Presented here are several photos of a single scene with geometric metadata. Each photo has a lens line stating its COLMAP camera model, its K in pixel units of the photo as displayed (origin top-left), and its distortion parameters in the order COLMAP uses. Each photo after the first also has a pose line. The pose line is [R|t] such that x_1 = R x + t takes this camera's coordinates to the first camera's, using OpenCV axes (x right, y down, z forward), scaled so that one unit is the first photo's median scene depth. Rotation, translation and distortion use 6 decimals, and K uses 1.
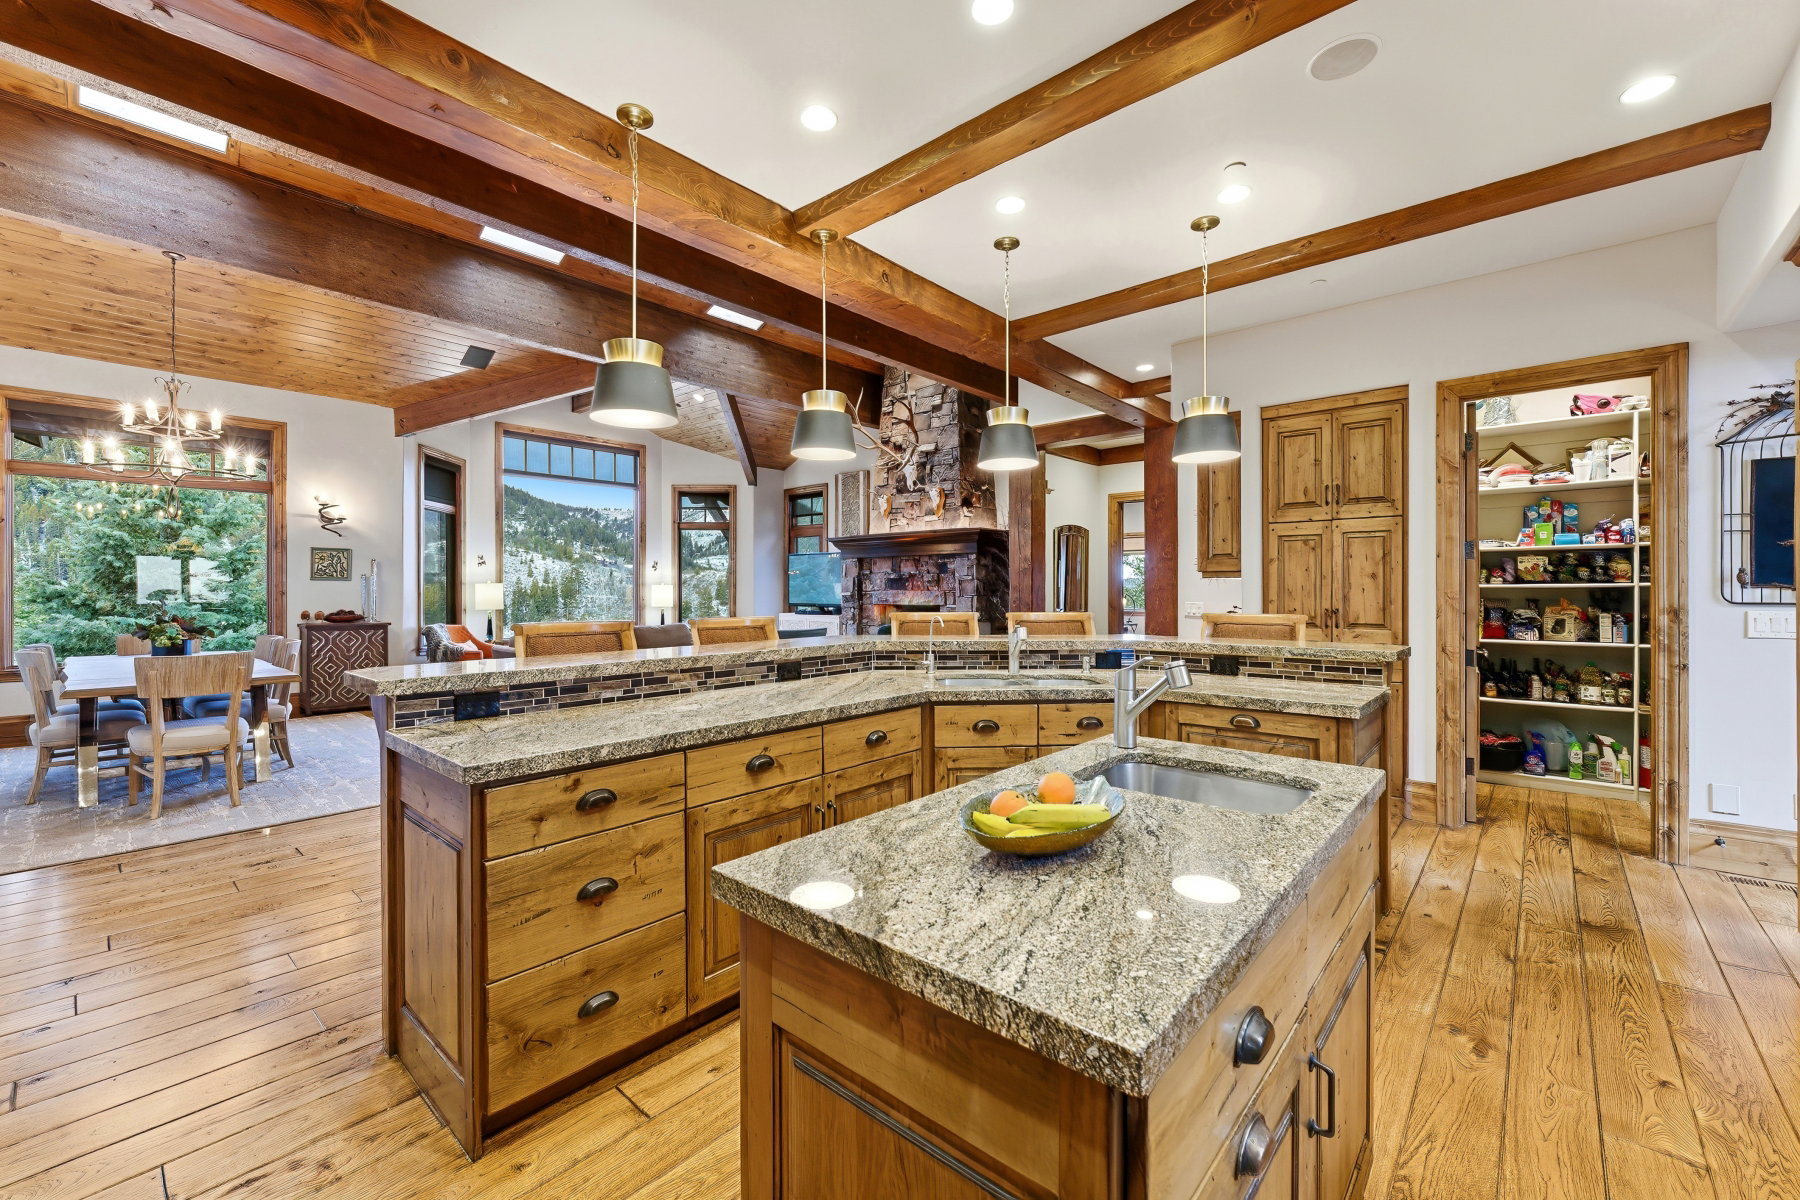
lens RADIAL K [[733.0, 0, 916.8], [0, 733.0, 595.4], [0, 0, 1]] dist [-0.001650, 0.000736]
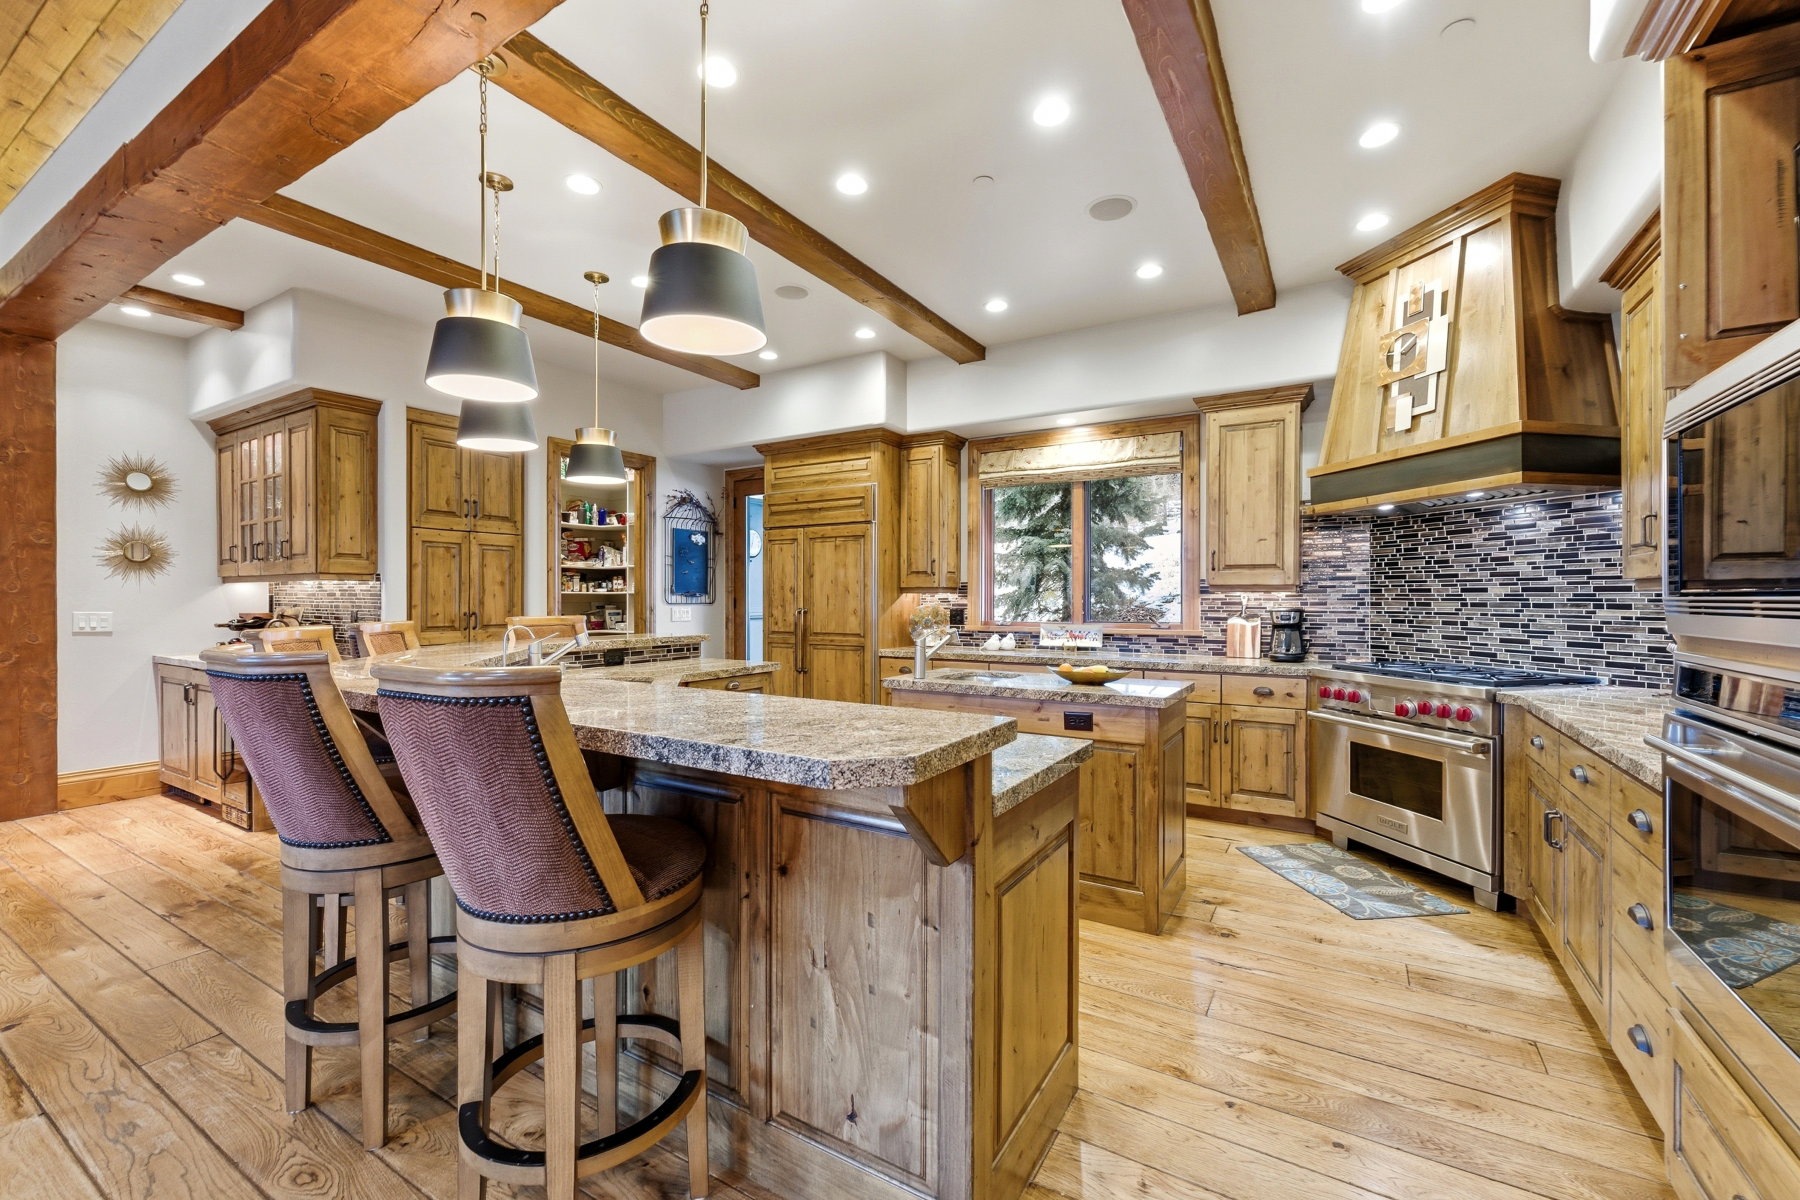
lens RADIAL K [[733.0, 0, 904.1], [0, 733.0, 601.3], [0, 0, 1]] dist [-0.001650, 0.000736]
pose [[-0.172903, -0.005132, 0.984925, -0.619019], [0.003776, 0.999976, 0.005874, -0.002380], [-0.984932, 0.004735, -0.172880, 0.541907]]
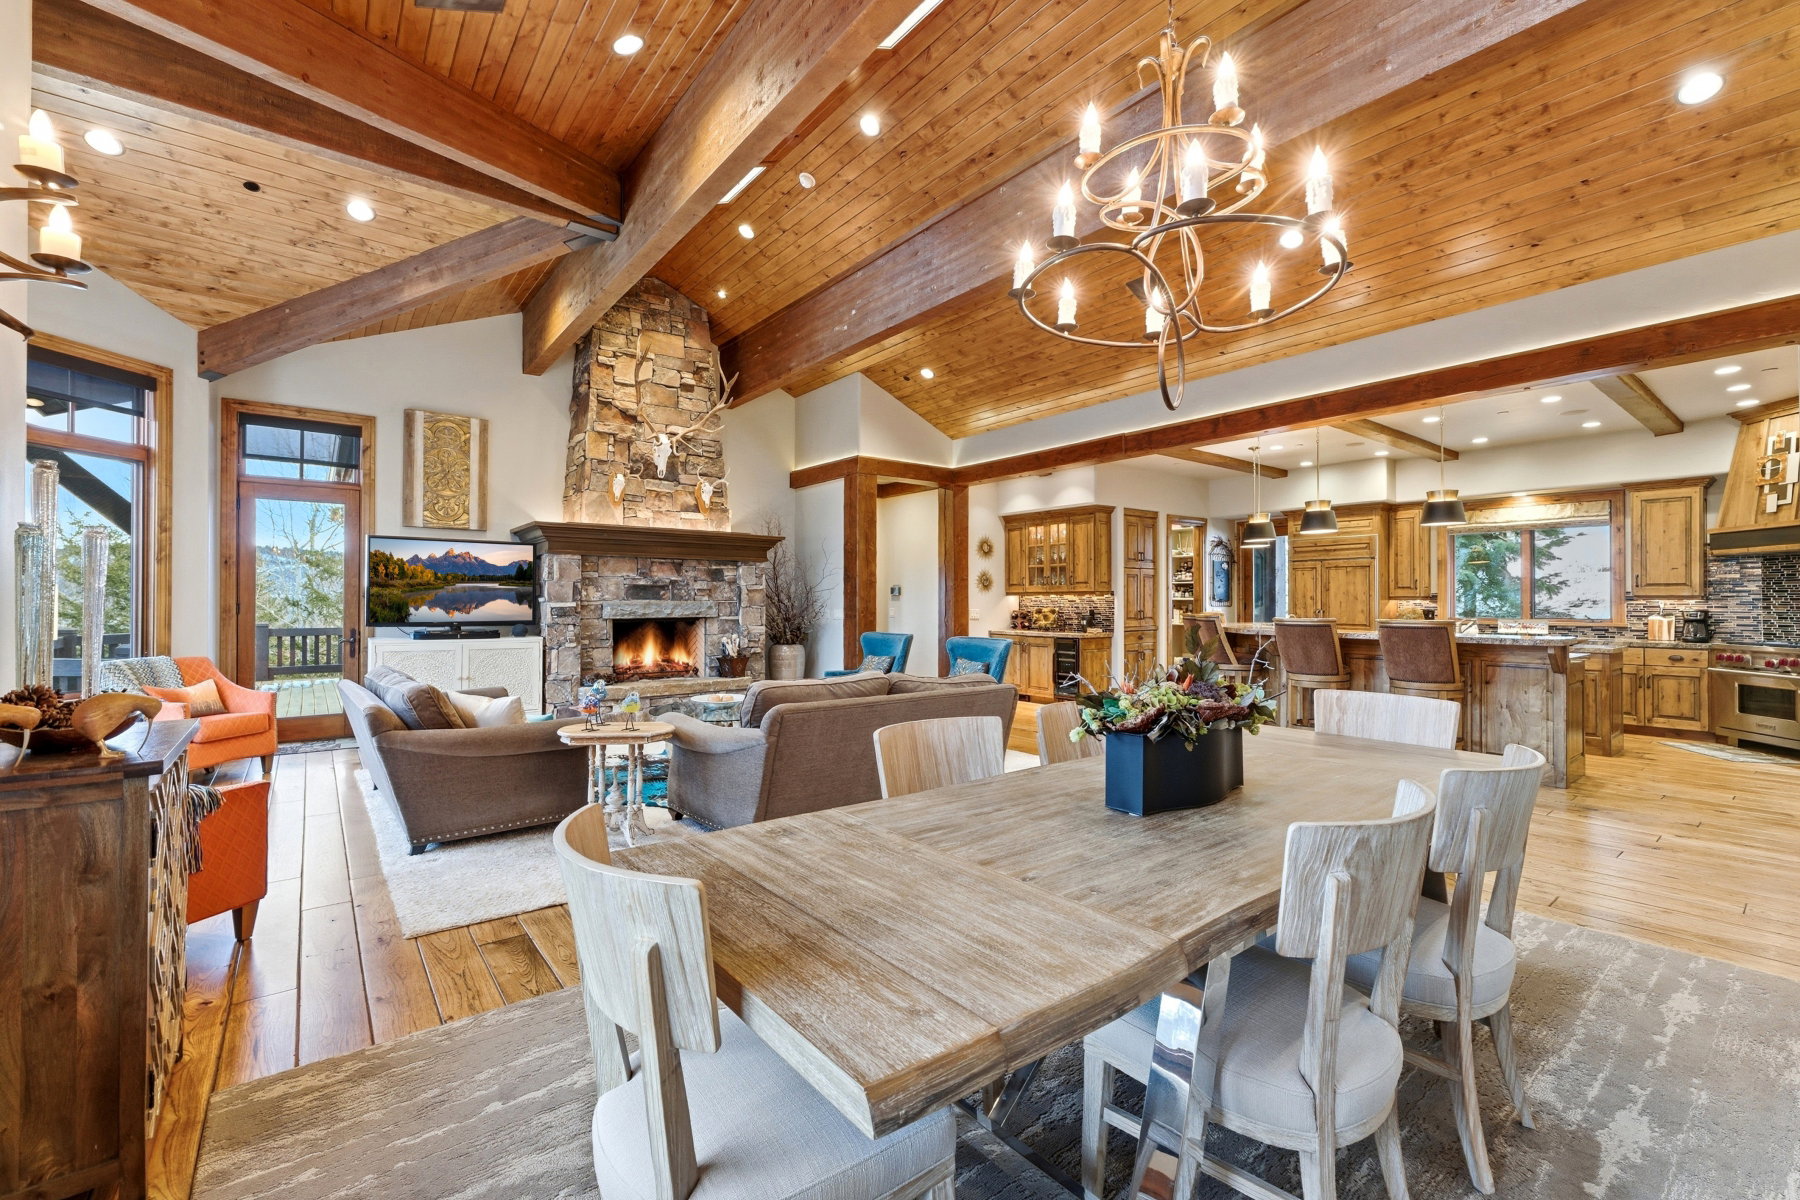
lens RADIAL K [[733.0, 0, 919.2], [0, 733.0, 594.5], [0, 0, 1]] dist [-0.001650, 0.000736]
pose [[0.188201, 0.008189, 0.982096, -1.594249], [0.003876, 0.999951, -0.009080, -0.010528], [-0.982123, 0.005515, 0.188160, 1.205773]]
